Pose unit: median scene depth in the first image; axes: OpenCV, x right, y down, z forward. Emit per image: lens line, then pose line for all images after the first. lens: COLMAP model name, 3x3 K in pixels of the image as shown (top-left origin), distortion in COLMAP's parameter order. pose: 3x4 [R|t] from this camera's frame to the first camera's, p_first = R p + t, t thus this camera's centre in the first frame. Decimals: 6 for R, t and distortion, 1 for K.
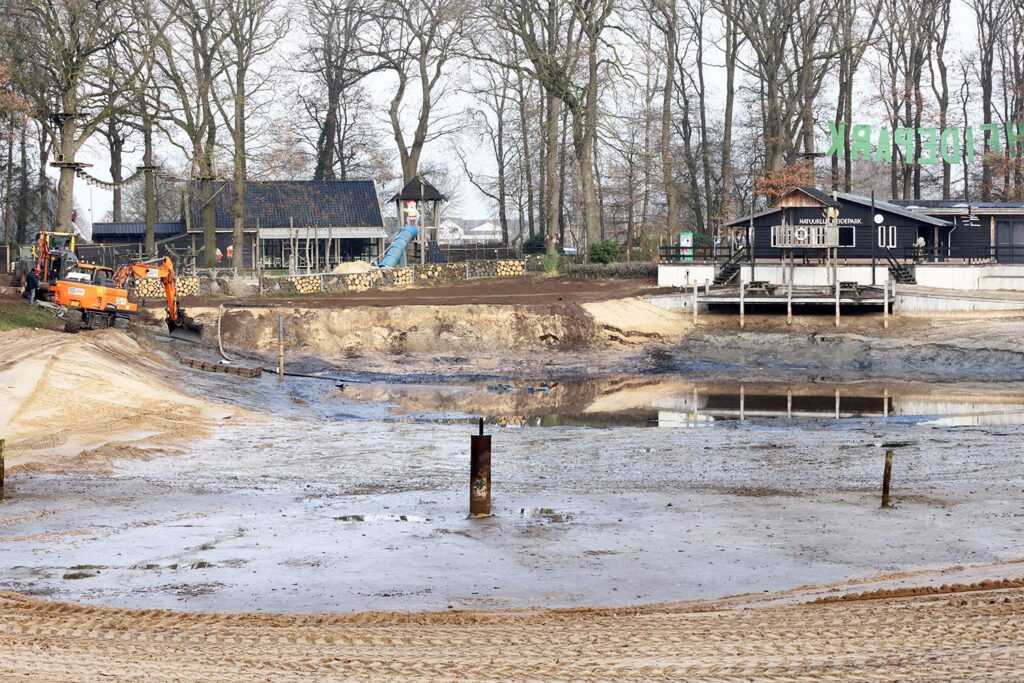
lens RADIAL K [[2044.8, 0, 512.0], [0, 2044.8, 341.5], [0, 0, 1]] dist [-0.317619, 0.022531]
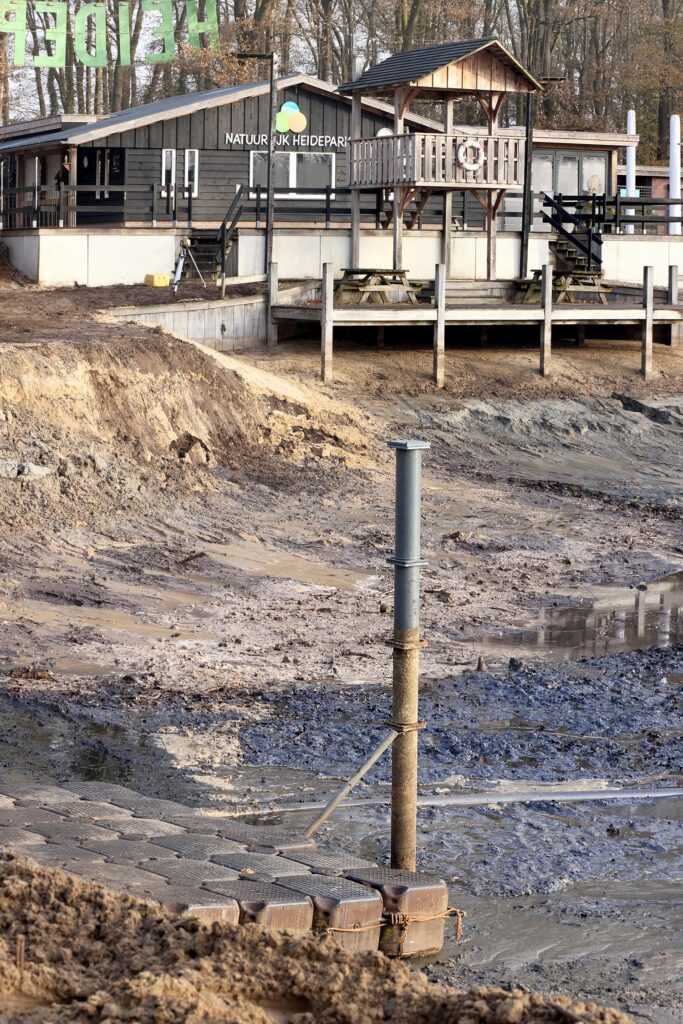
lens RADIAL K [[2029.0, 0, 104.8], [0, 2029.0, 510.9], [0, 0, 1]] dist [-0.262133, 0.076499]
pose [[0.771036, -0.077150, 0.632101, -0.182211], [0.029401, 0.995888, 0.085688, -0.018200], [-0.636113, -0.047485, 0.770134, 0.751288]]
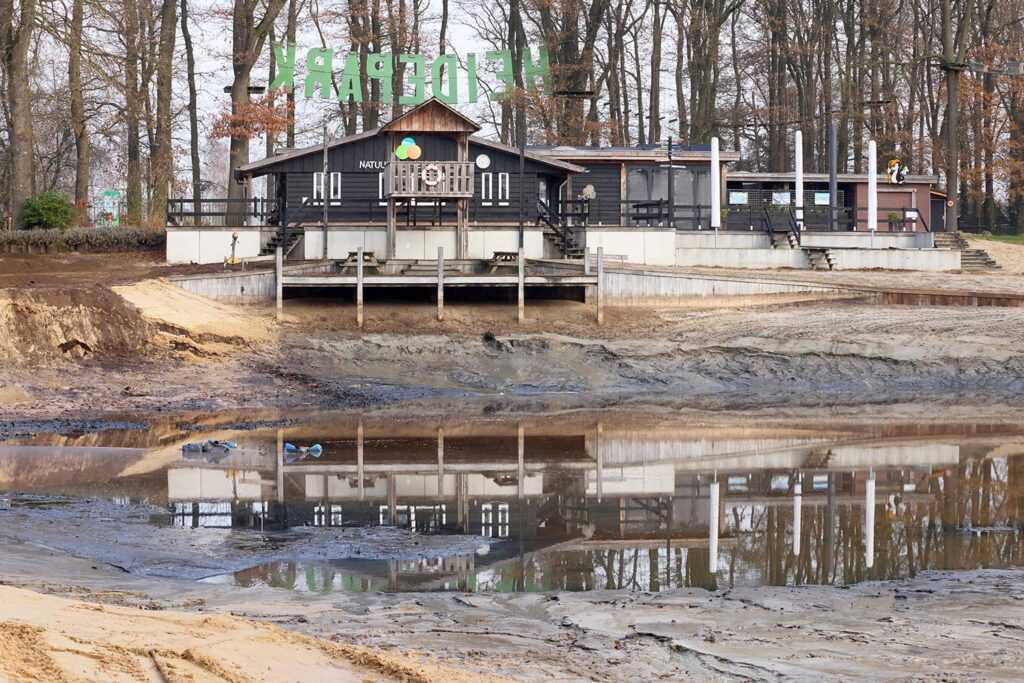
lens RADIAL K [[2044.8, 0, 512.0], [0, 2044.8, 341.5], [0, 0, 1]] dist [-0.317619, 0.022531]
pose [[0.894807, -0.012725, 0.446271, -0.117027], [0.016956, 0.999841, -0.005490, 0.001737], [-0.446130, 0.012480, 0.894881, 0.444783]]
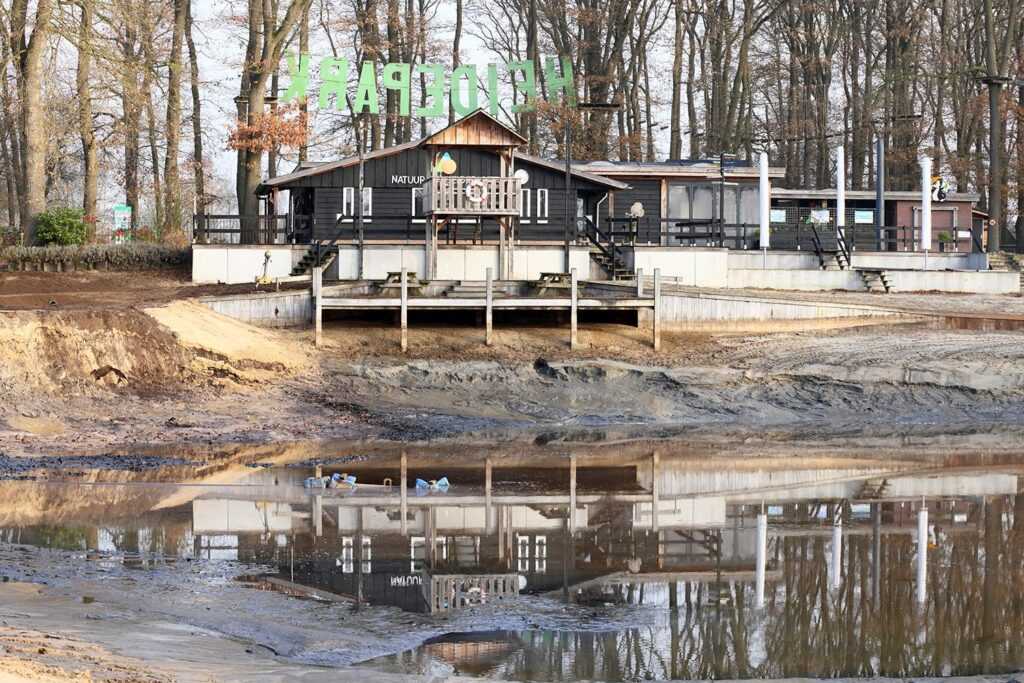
lens RADIAL K [[2070.4, 0, 512.0], [0, 2070.4, 341.5], [0, 0, 1]] dist [-0.300600, -0.129610]
pose [[0.888659, -0.006287, 0.458526, -0.125865], [0.013618, 0.999827, -0.012684, -0.001848], [-0.458366, 0.017516, 0.888591, 0.478176]]
